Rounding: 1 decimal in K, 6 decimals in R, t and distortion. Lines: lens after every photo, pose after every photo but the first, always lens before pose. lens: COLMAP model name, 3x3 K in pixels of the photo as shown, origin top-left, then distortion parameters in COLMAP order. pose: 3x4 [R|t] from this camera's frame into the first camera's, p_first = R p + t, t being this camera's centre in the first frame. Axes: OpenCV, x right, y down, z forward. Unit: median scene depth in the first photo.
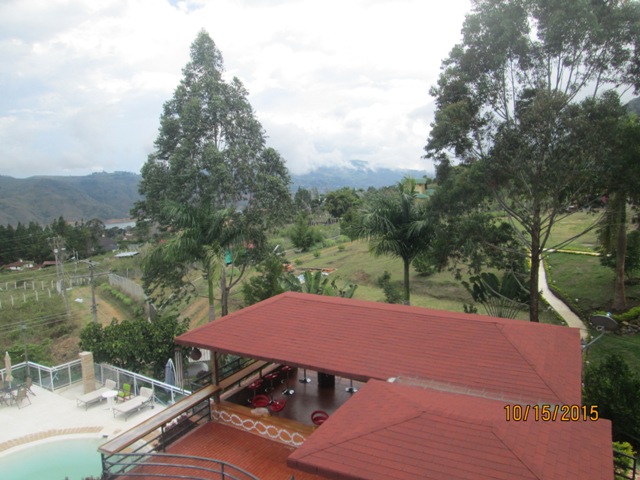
lens RADIAL K [[525.0, 0, 315.8], [0, 525.0, 237.5], [0, 0, 1]] dist [-0.053367, 0.023898]
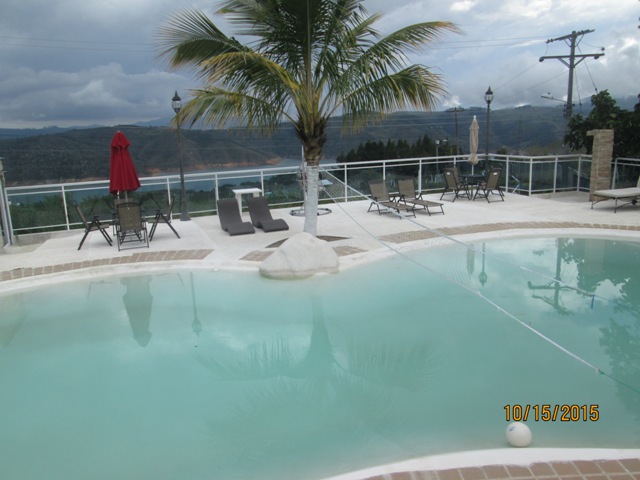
lens RADIAL K [[525.0, 0, 315.8], [0, 525.0, 237.5], [0, 0, 1]] dist [-0.053367, 0.023898]
pose [[0.798706, 0.135496, -0.586267, -0.346429], [-0.065633, 0.988121, 0.138955, 0.284306], [0.598131, -0.072506, 0.798112, 0.344211]]
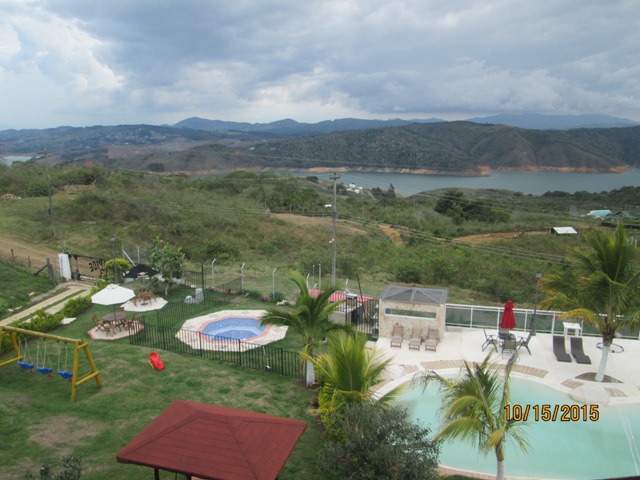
lens RADIAL K [[525.1, 0, 315.7], [0, 525.1, 237.0], [0, 0, 1]] dist [-0.061519, 0.032105]
pose [[0.308133, 0.230160, -0.923082, -0.020774], [-0.120578, 0.971917, 0.202086, 0.007294], [0.943671, 0.049034, 0.327232, -0.040780]]
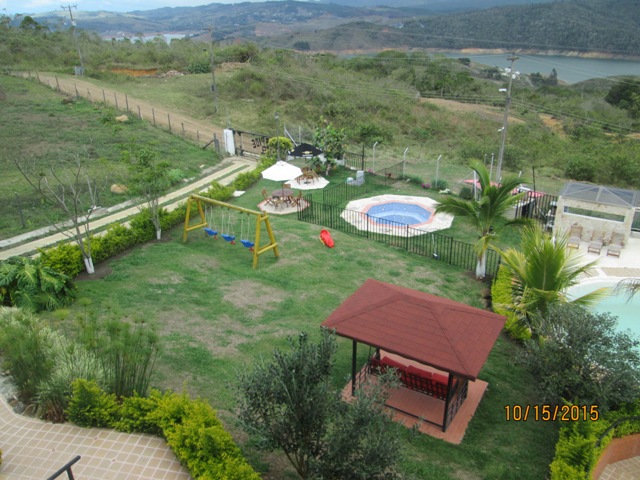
lens RADIAL K [[525.0, 0, 315.8], [0, 525.0, 237.5], [0, 0, 1]] dist [-0.053367, 0.023898]
pose [[0.044001, 0.442067, -0.895902, -0.047856], [-0.102688, 0.894022, 0.436096, 0.021732], [0.993740, 0.072810, 0.084733, -0.091986]]
